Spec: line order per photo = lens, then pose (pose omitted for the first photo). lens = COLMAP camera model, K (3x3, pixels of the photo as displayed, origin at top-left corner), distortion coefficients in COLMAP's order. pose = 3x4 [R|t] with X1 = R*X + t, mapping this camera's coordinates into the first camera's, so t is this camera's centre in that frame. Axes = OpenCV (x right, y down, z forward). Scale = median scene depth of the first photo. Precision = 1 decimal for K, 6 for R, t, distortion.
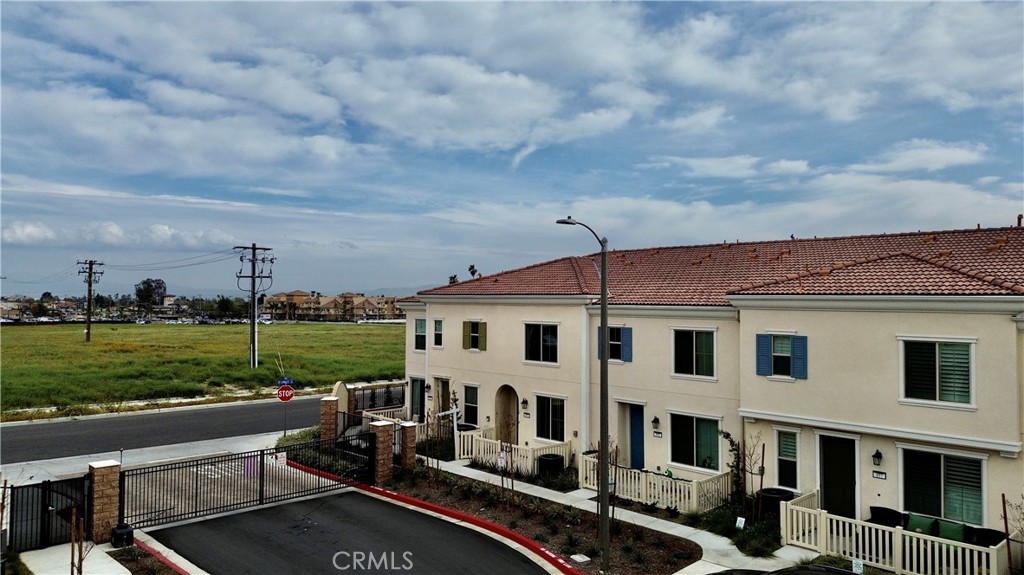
lens RADIAL K [[709.2, 0, 512.0], [0, 709.2, 287.5], [0, 0, 1]] dist [0.070260, -0.081229]
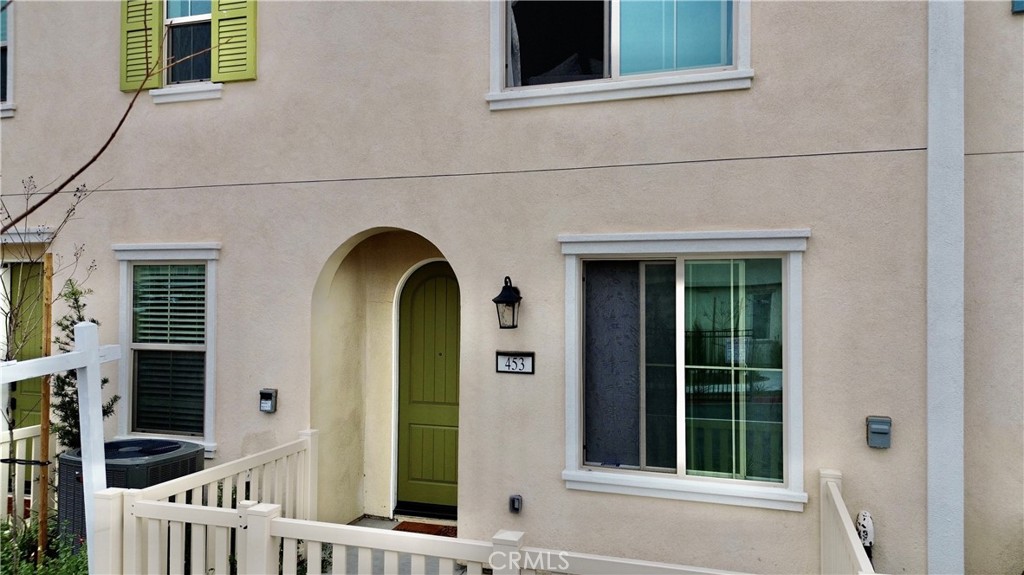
lens RADIAL K [[709.2, 0, 512.0], [0, 709.2, 287.5], [0, 0, 1]] dist [0.070260, -0.081229]
pose [[0.885675, 0.001204, 0.464304, -0.073206], [-0.006574, 0.999929, 0.009948, 0.160023], [-0.464259, -0.011863, 0.885620, 0.841542]]
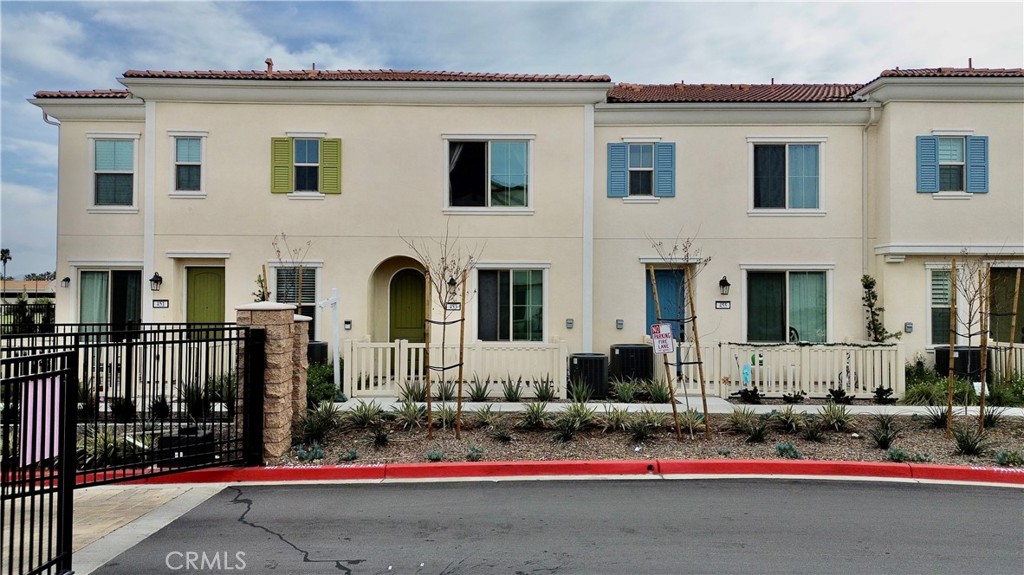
lens RADIAL K [[709.2, 0, 512.0], [0, 709.2, 287.5], [0, 0, 1]] dist [0.070260, -0.081229]
pose [[0.700586, 0.007938, 0.713523, -0.343701], [-0.011991, 0.999928, 0.000650, 0.167708], [-0.713467, -0.009011, 0.700631, 0.596398]]
